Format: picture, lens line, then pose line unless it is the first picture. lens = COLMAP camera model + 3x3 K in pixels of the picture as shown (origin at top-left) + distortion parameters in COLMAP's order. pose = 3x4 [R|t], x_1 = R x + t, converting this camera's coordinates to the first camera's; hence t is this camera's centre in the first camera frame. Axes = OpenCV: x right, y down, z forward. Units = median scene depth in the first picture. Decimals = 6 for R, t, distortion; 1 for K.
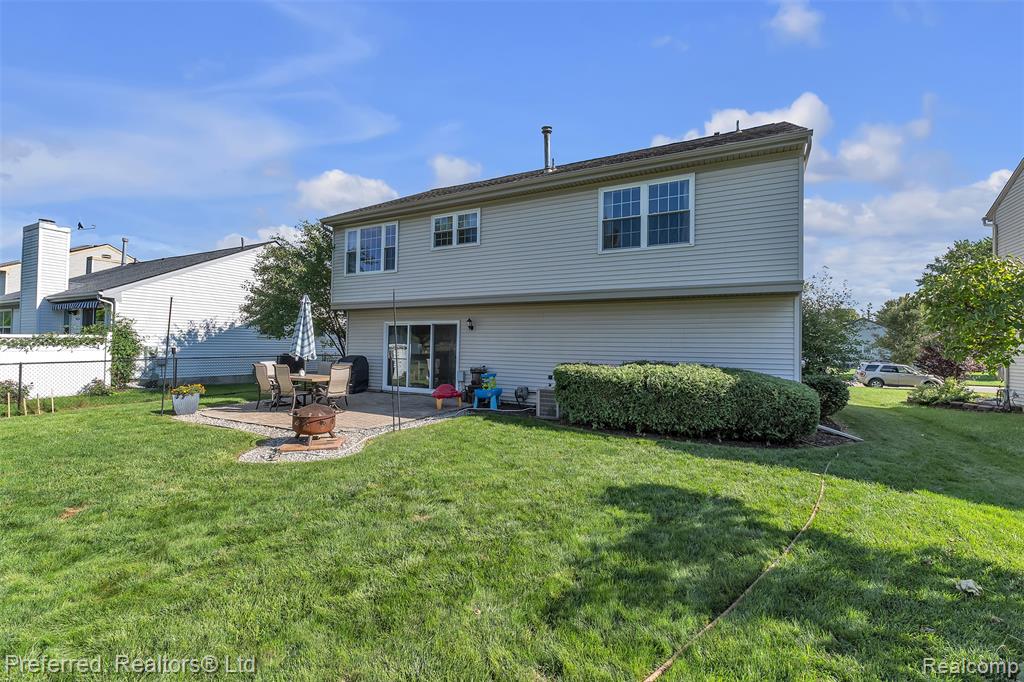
lens RADIAL K [[436.4, 0, 512.0], [0, 436.4, 341.0], [0, 0, 1]] dist [0.002003, 0.000193]
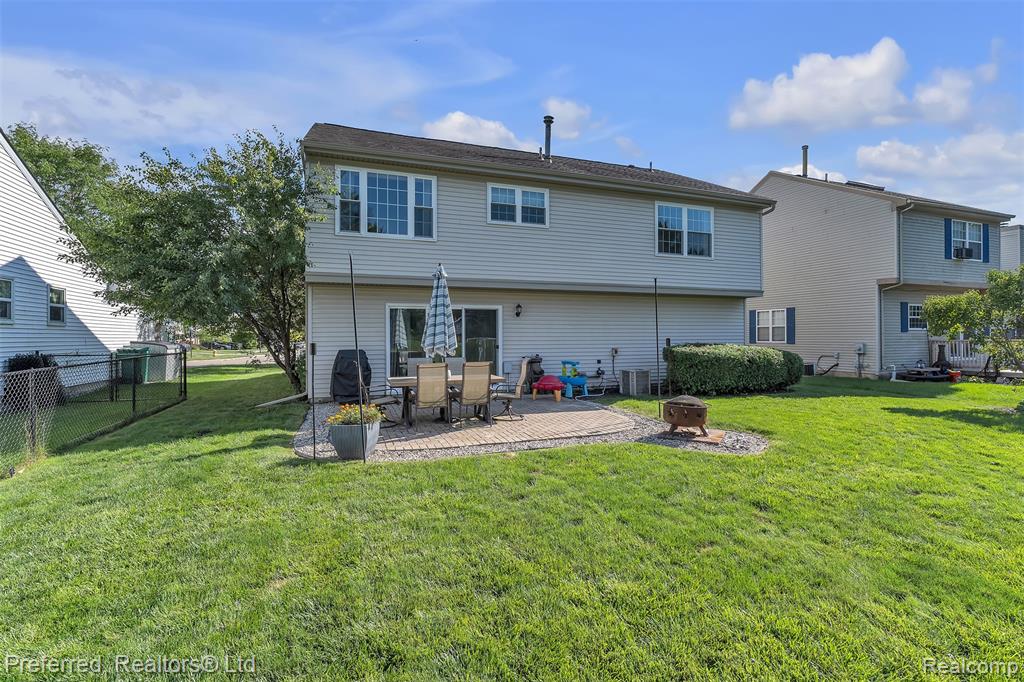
lens RADIAL K [[473.1, 0, 512.0], [0, 473.1, 341.0], [0, 0, 1]] dist [-0.003664, -0.000264]
pose [[0.671570, -0.024131, 0.740548, -0.865129], [0.002337, 0.999534, 0.030451, -0.003983], [-0.740937, -0.018719, 0.671313, 0.343079]]
